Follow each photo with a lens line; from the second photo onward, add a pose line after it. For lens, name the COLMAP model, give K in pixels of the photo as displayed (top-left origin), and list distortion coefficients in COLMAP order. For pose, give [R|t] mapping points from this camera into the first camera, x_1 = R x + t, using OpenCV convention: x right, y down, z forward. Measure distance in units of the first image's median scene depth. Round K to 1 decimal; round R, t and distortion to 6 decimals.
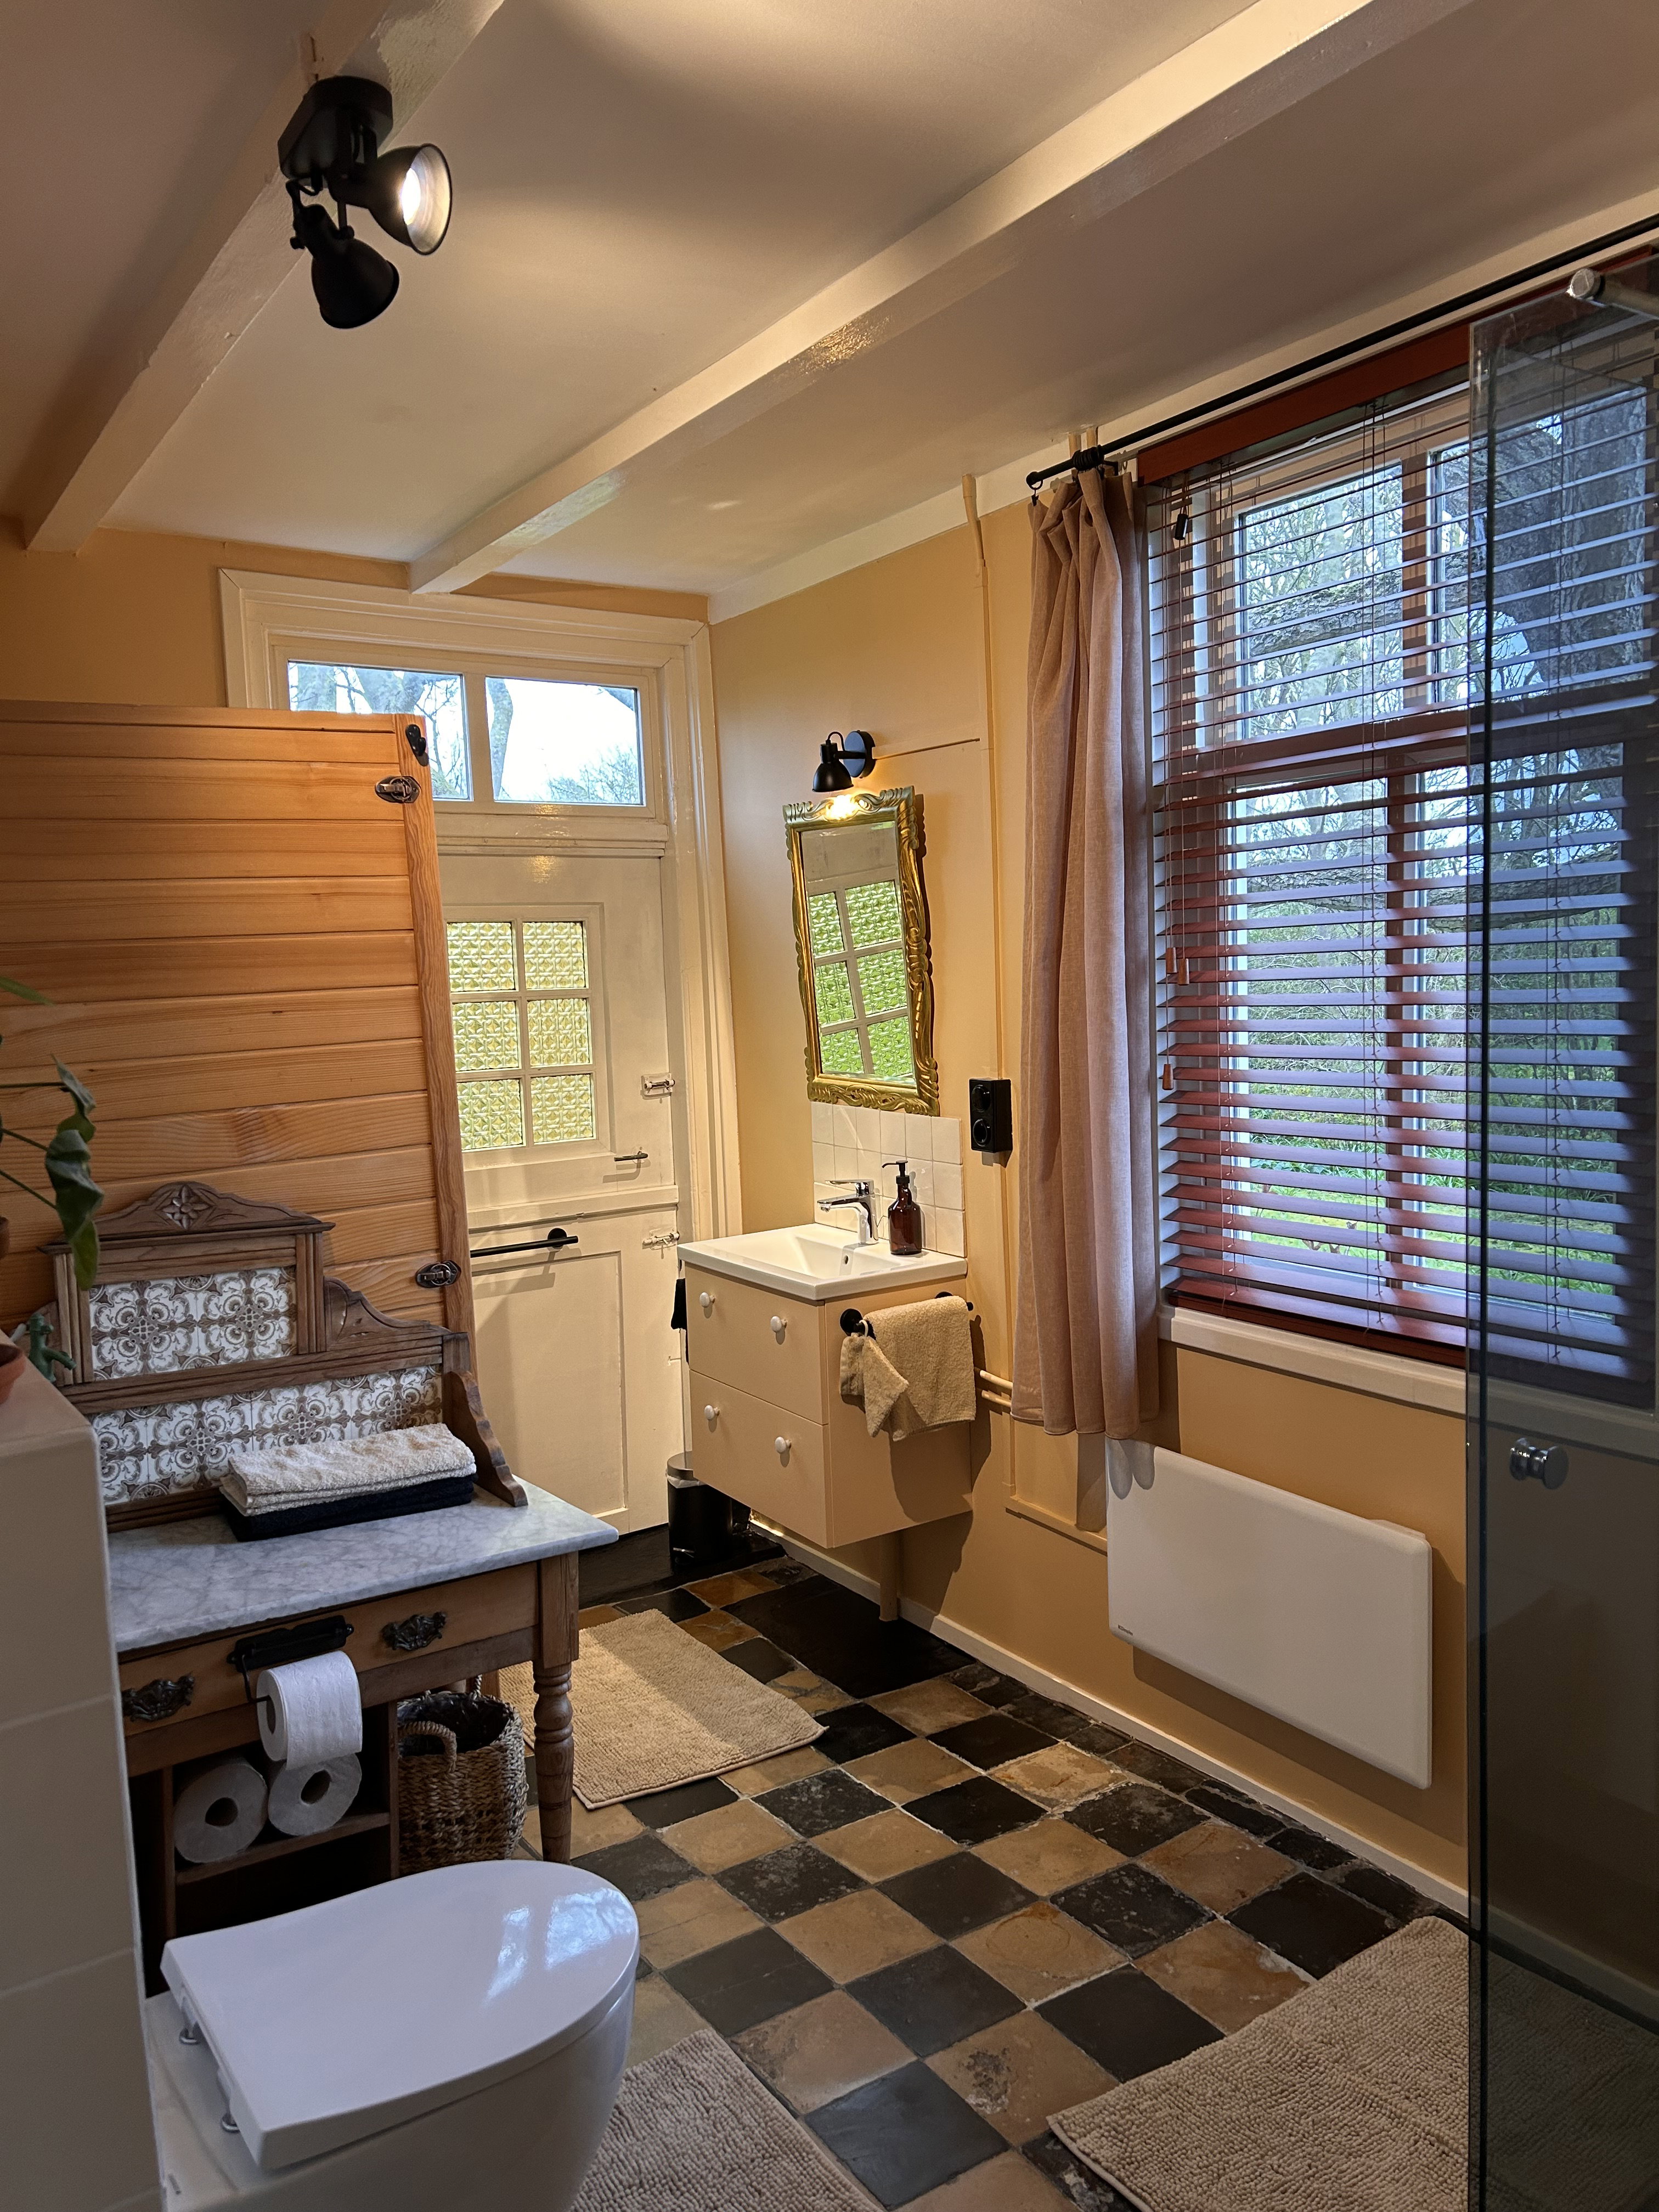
lens RADIAL K [[1629.1, 0, 825.4], [0, 1629.1, 1102.3], [0, 0, 1]] dist [0.061699, -0.165624]
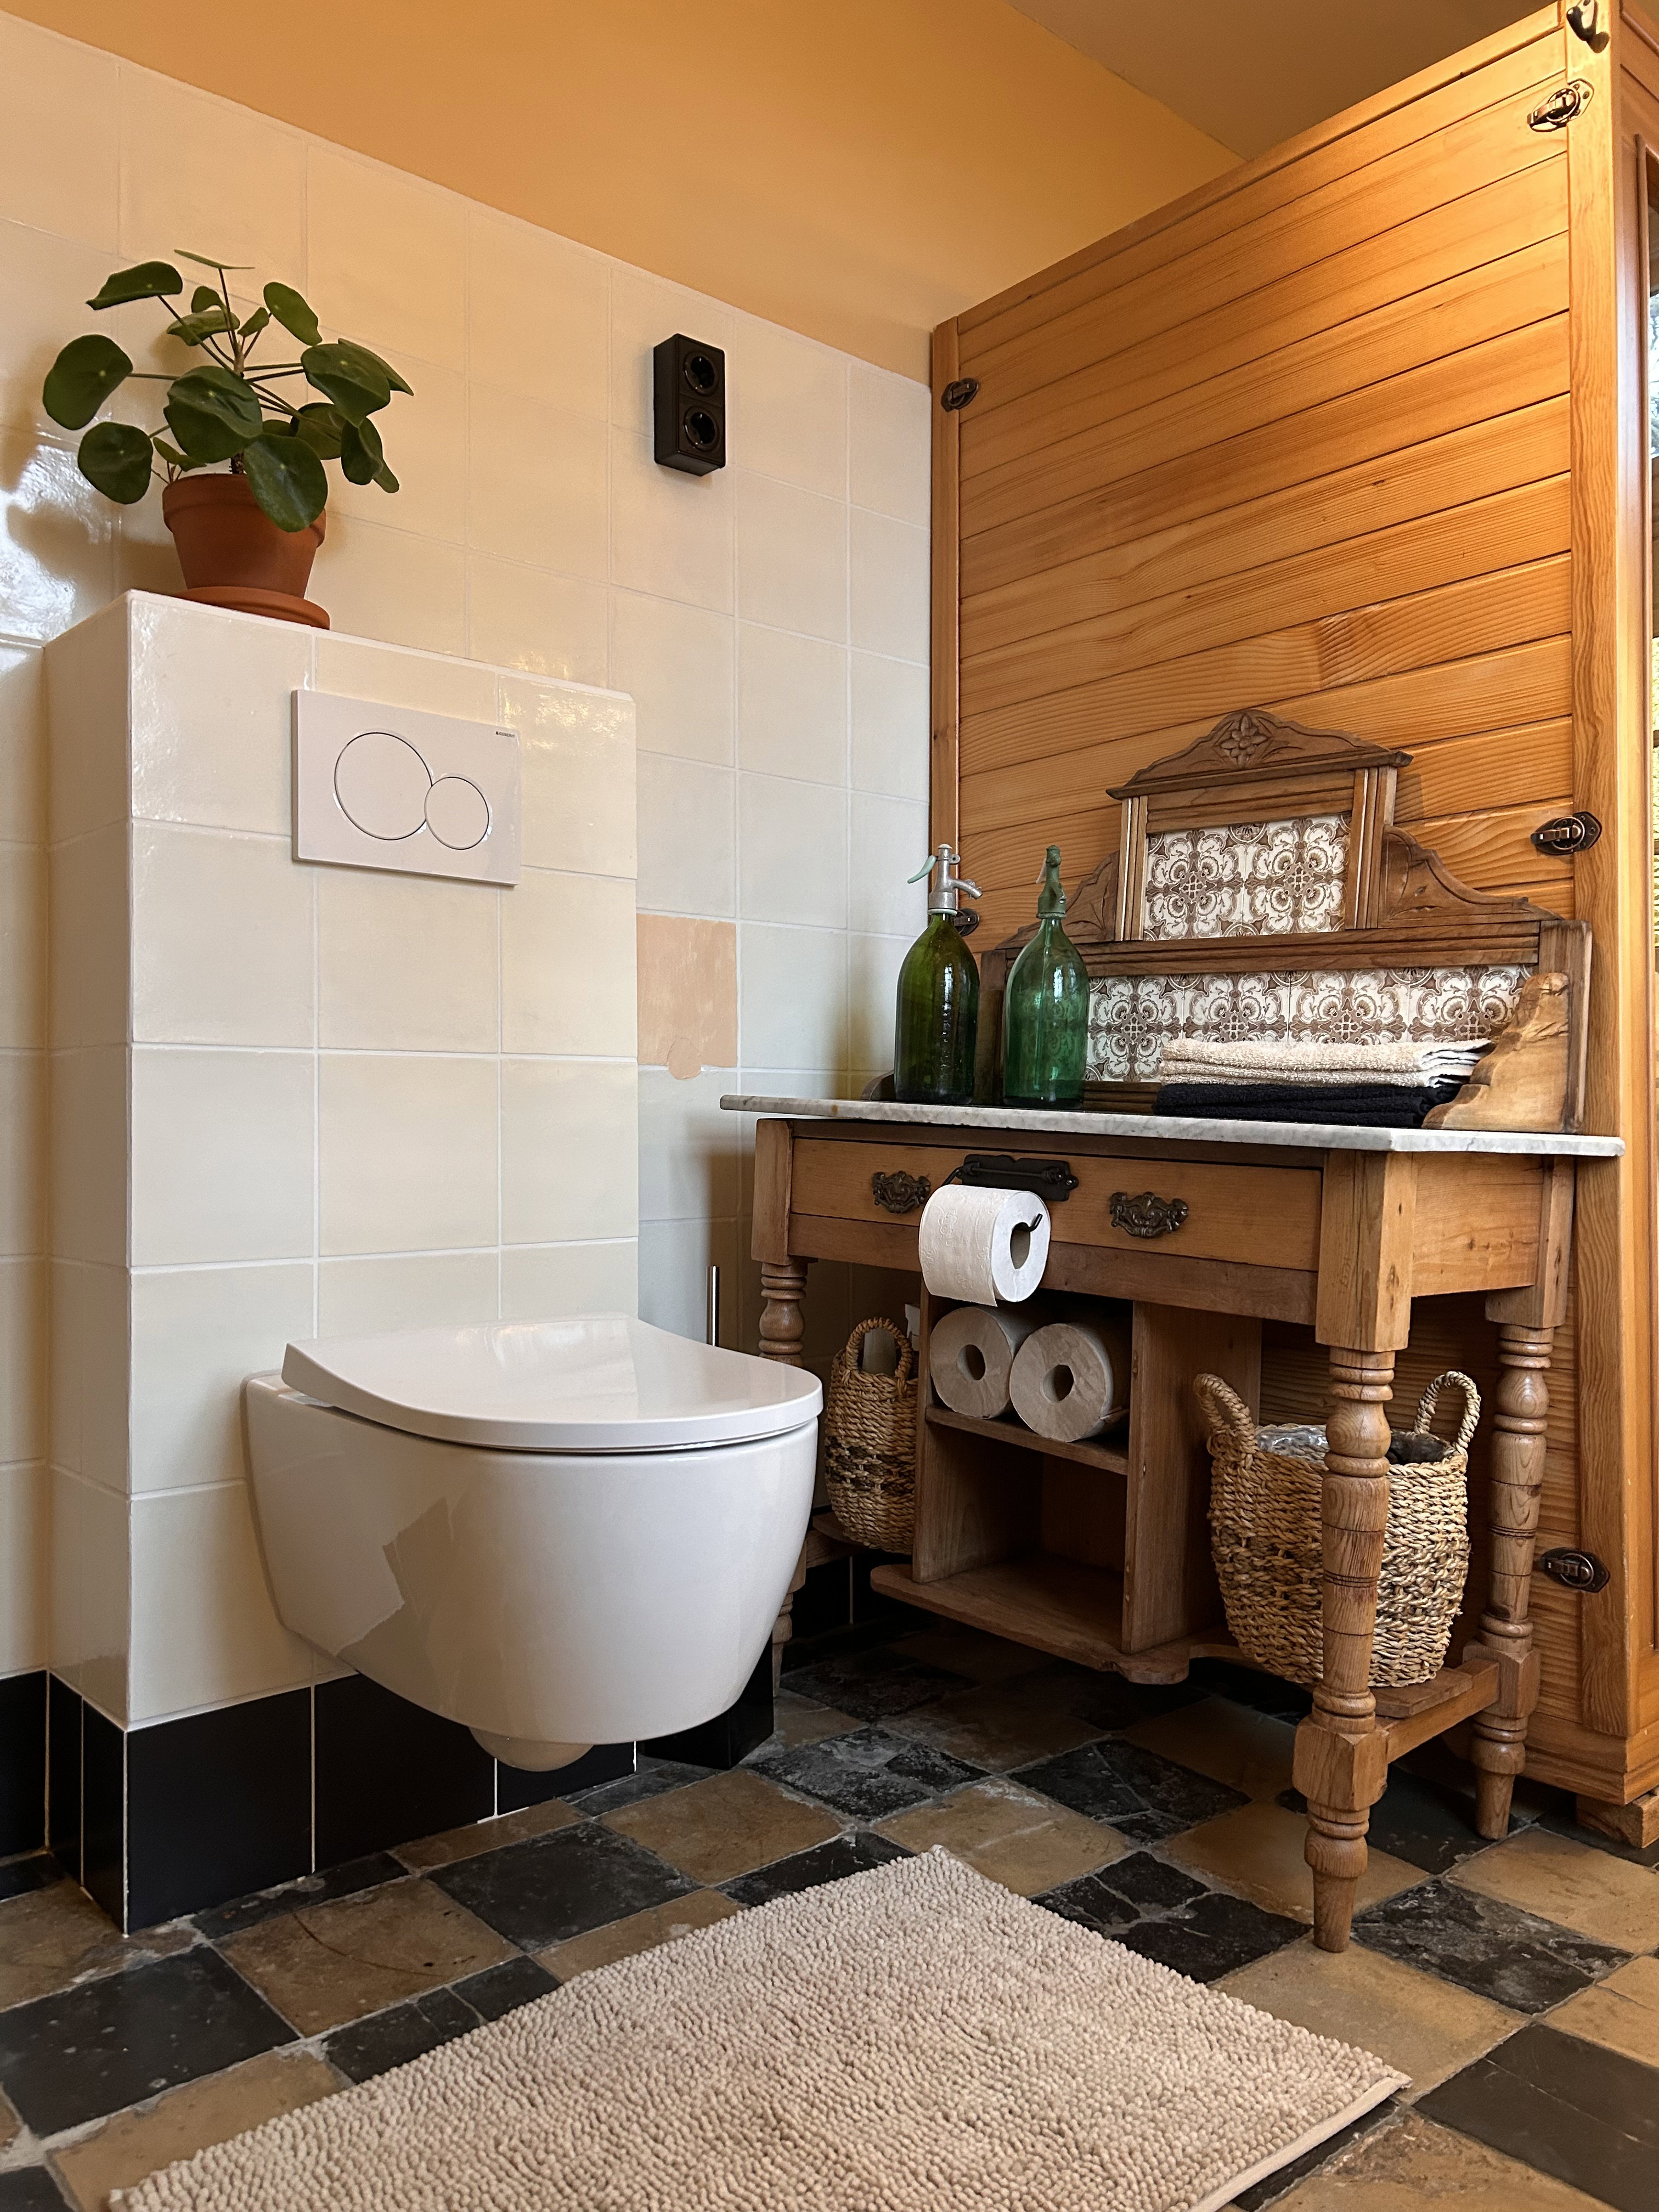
lens RADIAL K [[1670.3, 0, 829.5], [0, 1670.3, 1106.0], [0, 0, 1]] dist [0.051994, -0.056507]
pose [[0.122769, 0.025838, -0.992099, 0.411405], [-0.101740, 0.994722, 0.013317, 0.244800], [0.987207, 0.099302, 0.124750, 0.667697]]
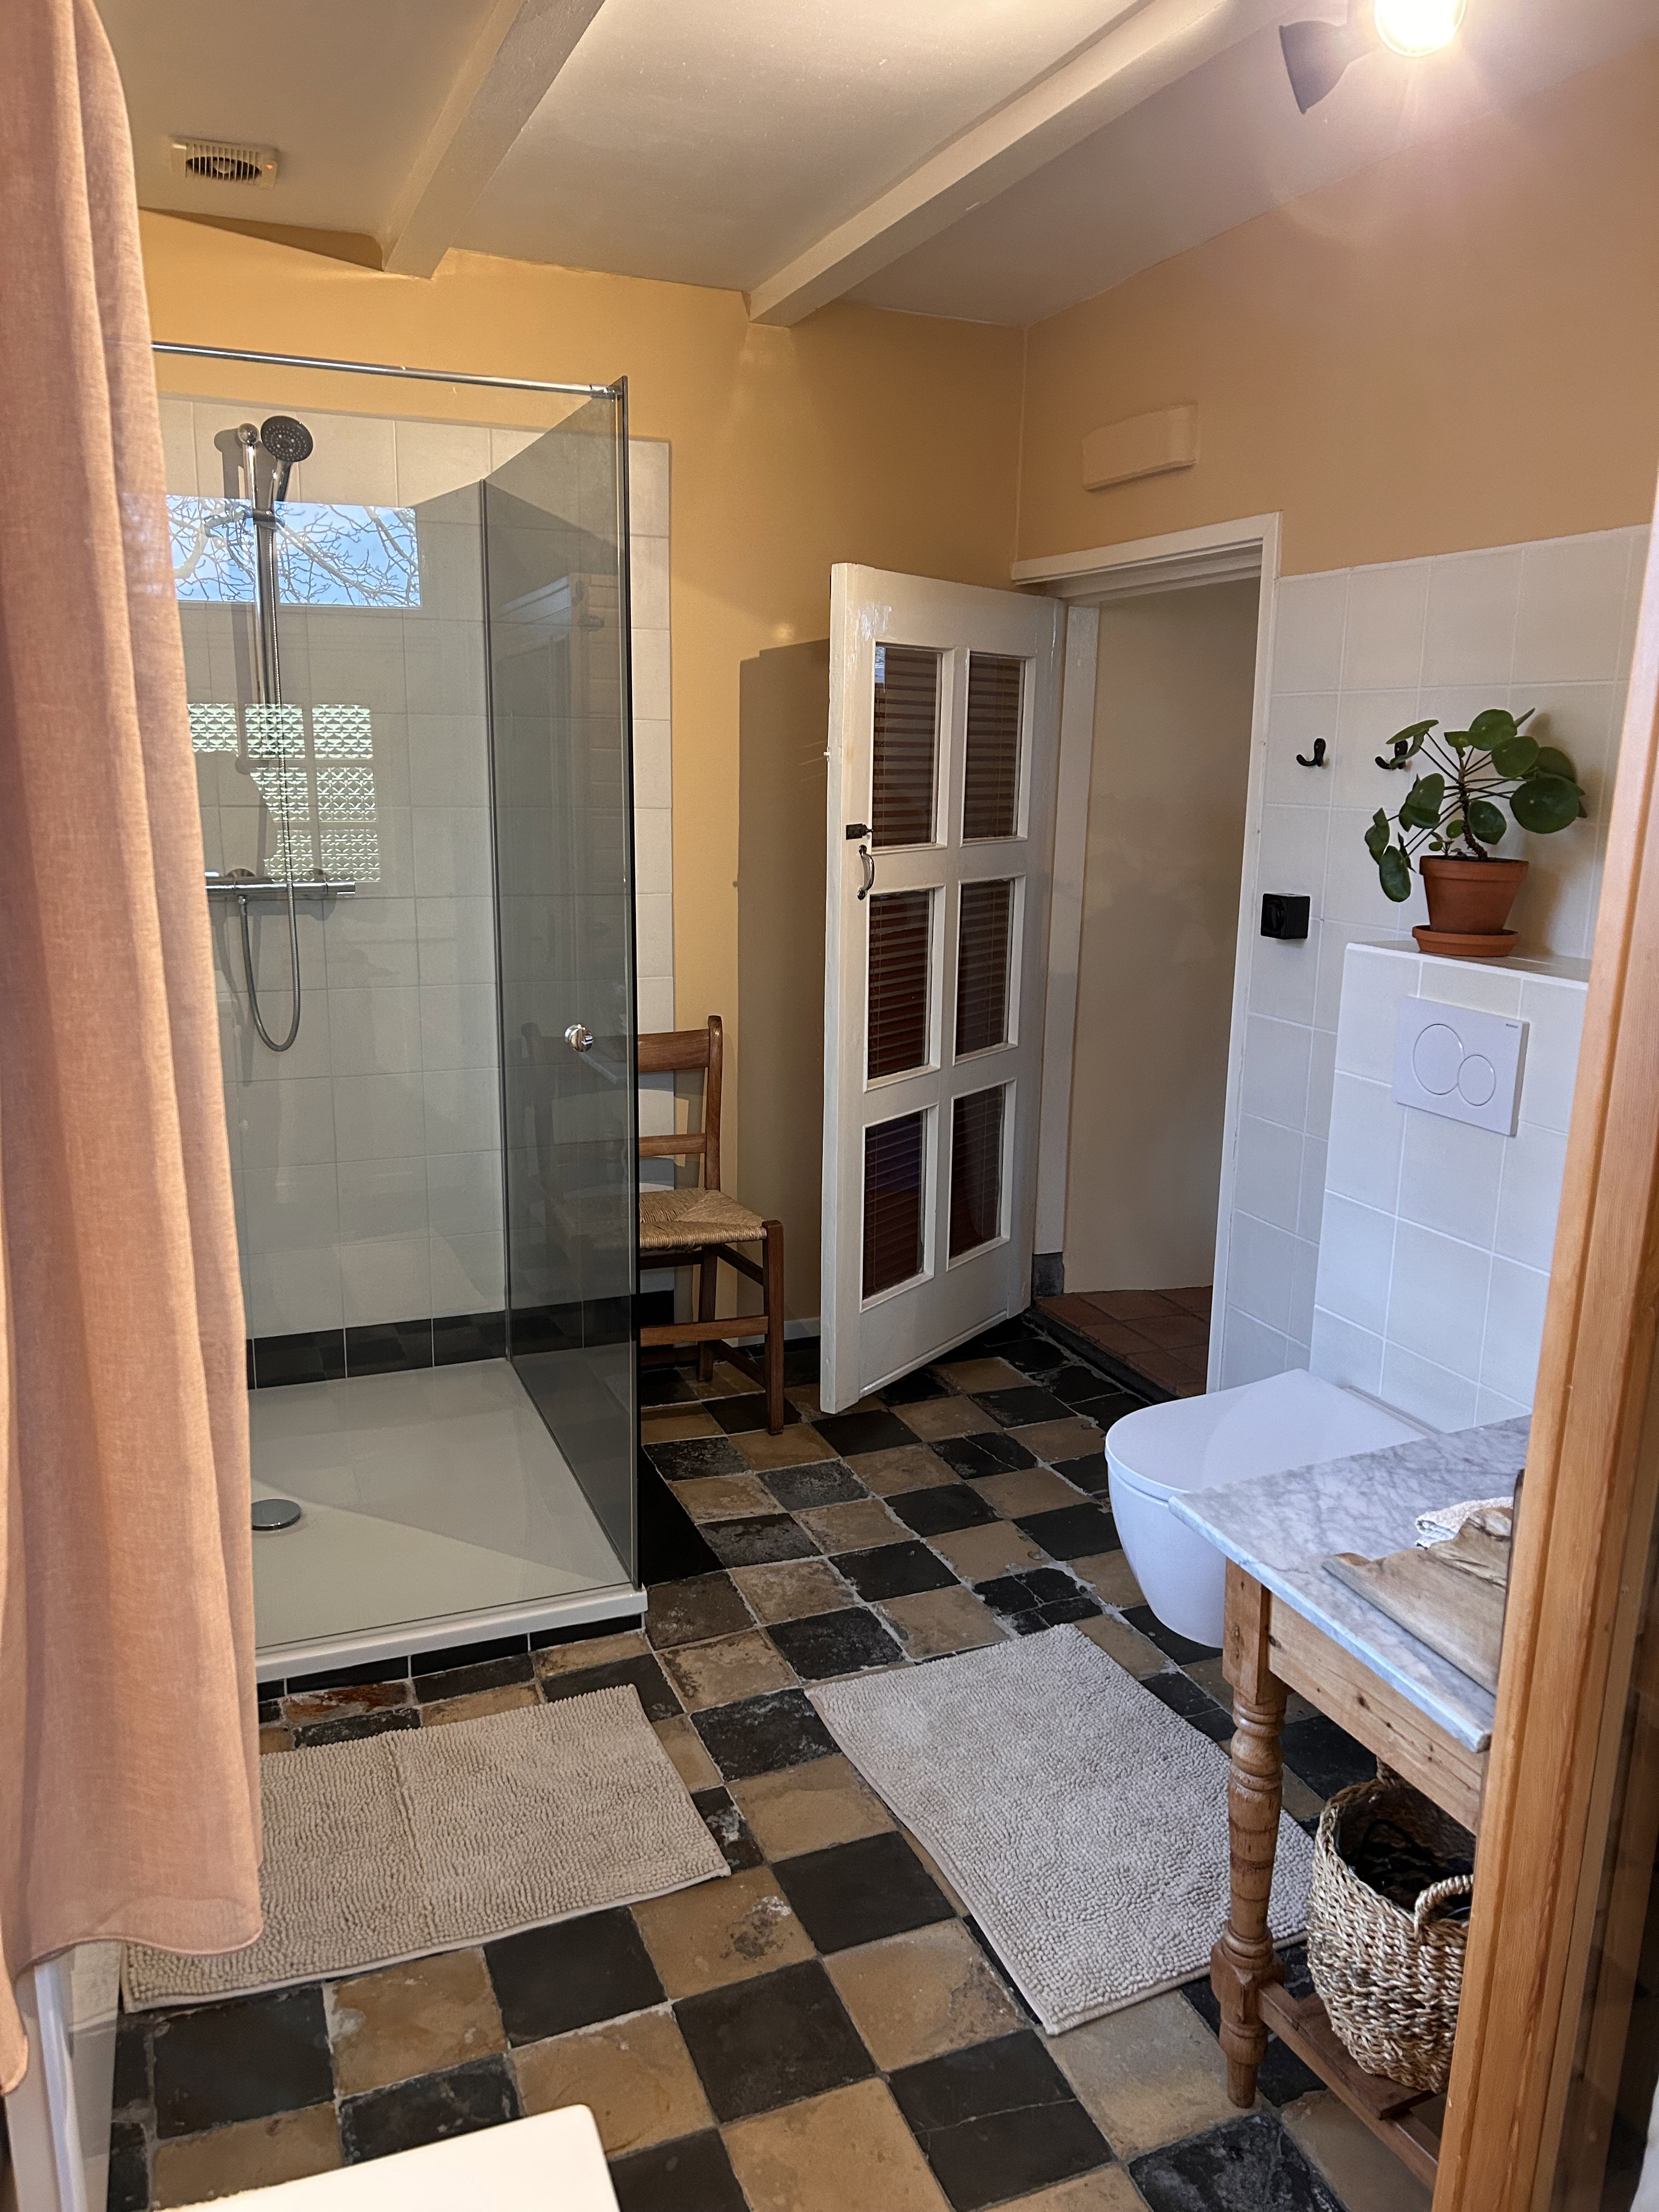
lens RADIAL K [[1656.0, 0, 829.5], [0, 1656.0, 1106.0], [0, 0, 1]] dist [0.051256, -0.001212]
pose [[-0.977450, -0.024854, 0.209701, -0.120367], [0.040421, 0.952666, 0.301321, -0.141110], [-0.207264, 0.303002, -0.930178, 1.567882]]
